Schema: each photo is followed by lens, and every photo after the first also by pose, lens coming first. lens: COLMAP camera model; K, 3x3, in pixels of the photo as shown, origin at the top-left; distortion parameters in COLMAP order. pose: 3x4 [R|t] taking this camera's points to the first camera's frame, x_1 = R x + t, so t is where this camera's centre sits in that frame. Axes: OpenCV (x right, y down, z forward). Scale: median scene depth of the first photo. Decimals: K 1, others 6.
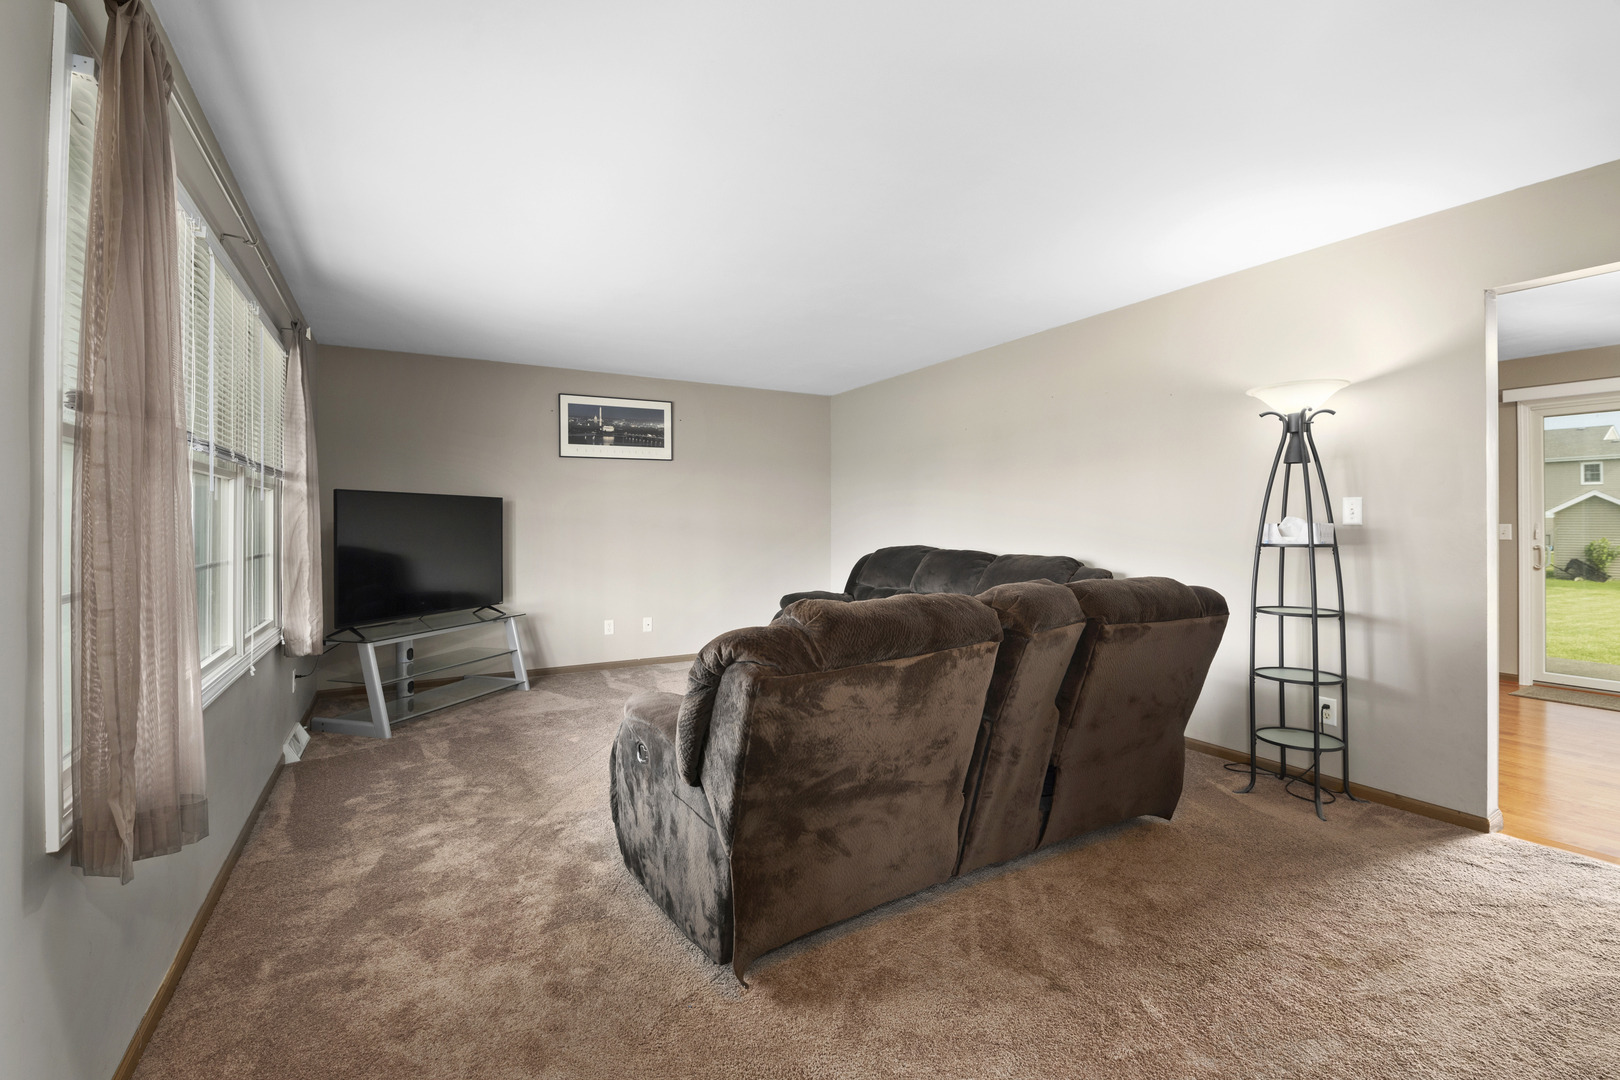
lens RADIAL K [[705.4, 0, 813.8], [0, 705.4, 536.8], [0, 0, 1]] dist [-0.000726, -0.009990]
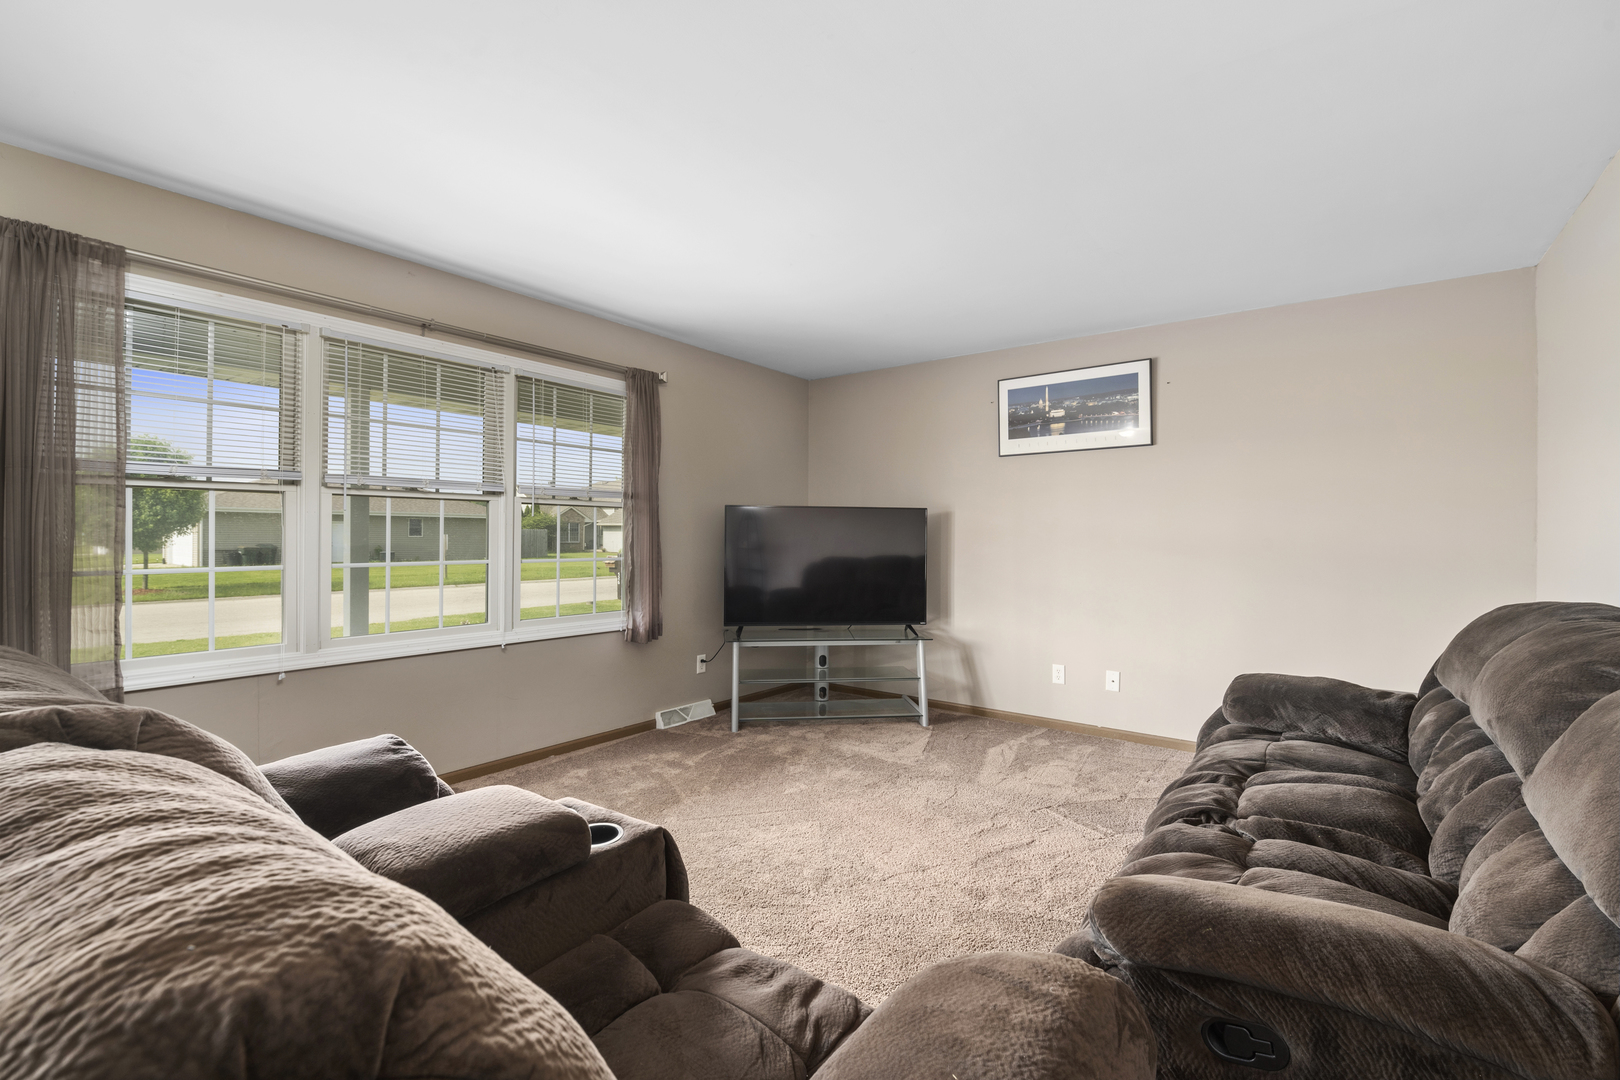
lens RADIAL K [[705.4, 0, 813.8], [0, 705.4, 536.8], [0, 0, 1]] dist [-0.000726, -0.009990]
pose [[0.399014, 0.010207, -0.916888, 0.308641], [-0.024253, 0.999706, 0.000574, -0.014014], [0.916624, 0.022008, 0.399145, 0.465399]]
